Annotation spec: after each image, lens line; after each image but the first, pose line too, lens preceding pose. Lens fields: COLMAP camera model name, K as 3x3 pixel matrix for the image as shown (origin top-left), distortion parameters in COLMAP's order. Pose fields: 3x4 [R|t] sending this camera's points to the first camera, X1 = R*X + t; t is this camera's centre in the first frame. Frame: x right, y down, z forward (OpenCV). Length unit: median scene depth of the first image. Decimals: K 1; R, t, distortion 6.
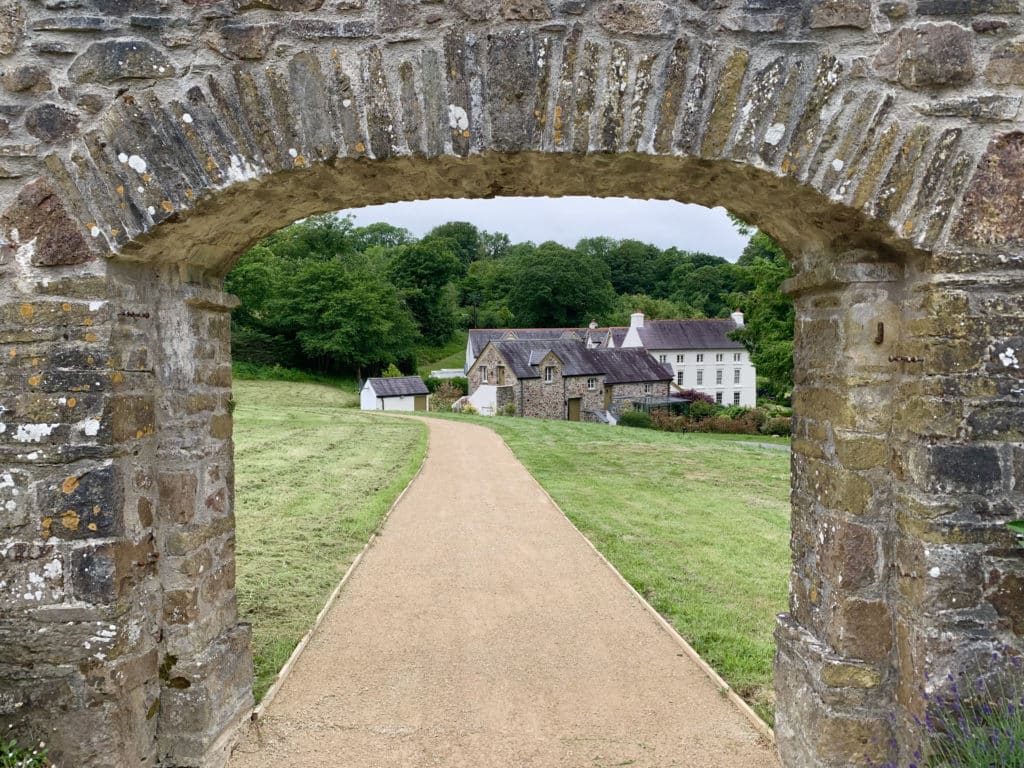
lens RADIAL K [[766.0, 0, 512.0], [0, 766.0, 384.0], [0, 0, 1]] dist [0.071916, -0.116658]
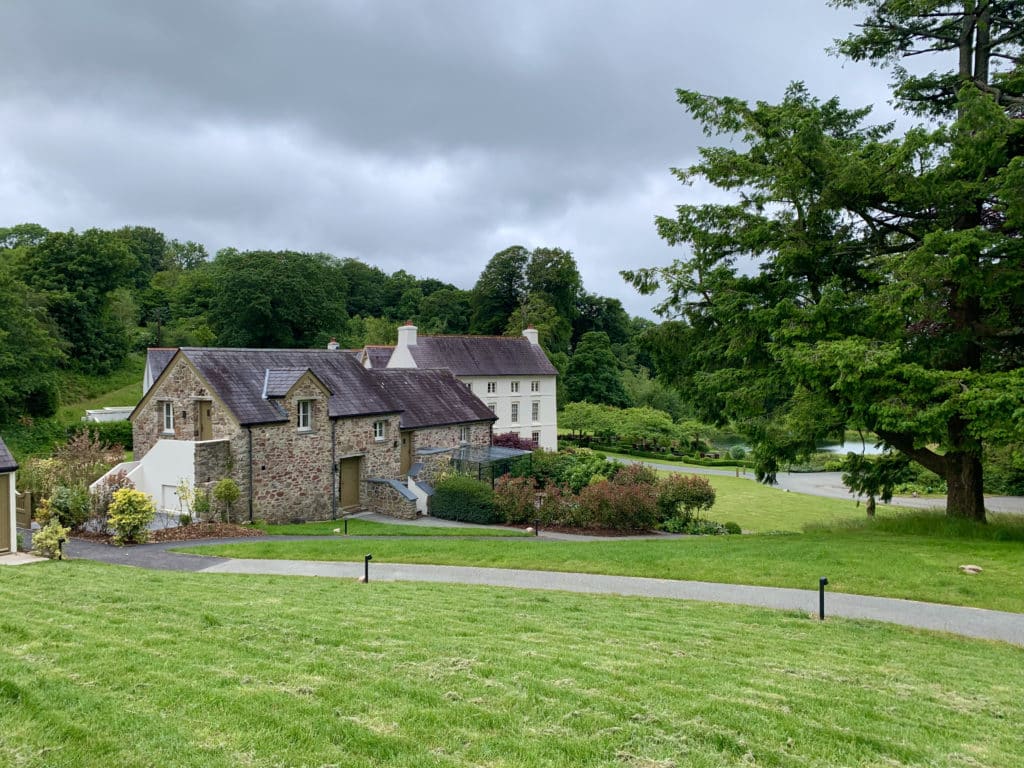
lens RADIAL K [[766.0, 0, 512.0], [0, 766.0, 384.0], [0, 0, 1]] dist [0.071916, -0.116658]
pose [[0.930859, -0.003985, 0.365356, -0.010210], [0.020621, 0.998920, -0.041643, -0.007965], [-0.364796, 0.046298, 0.929936, 0.410590]]
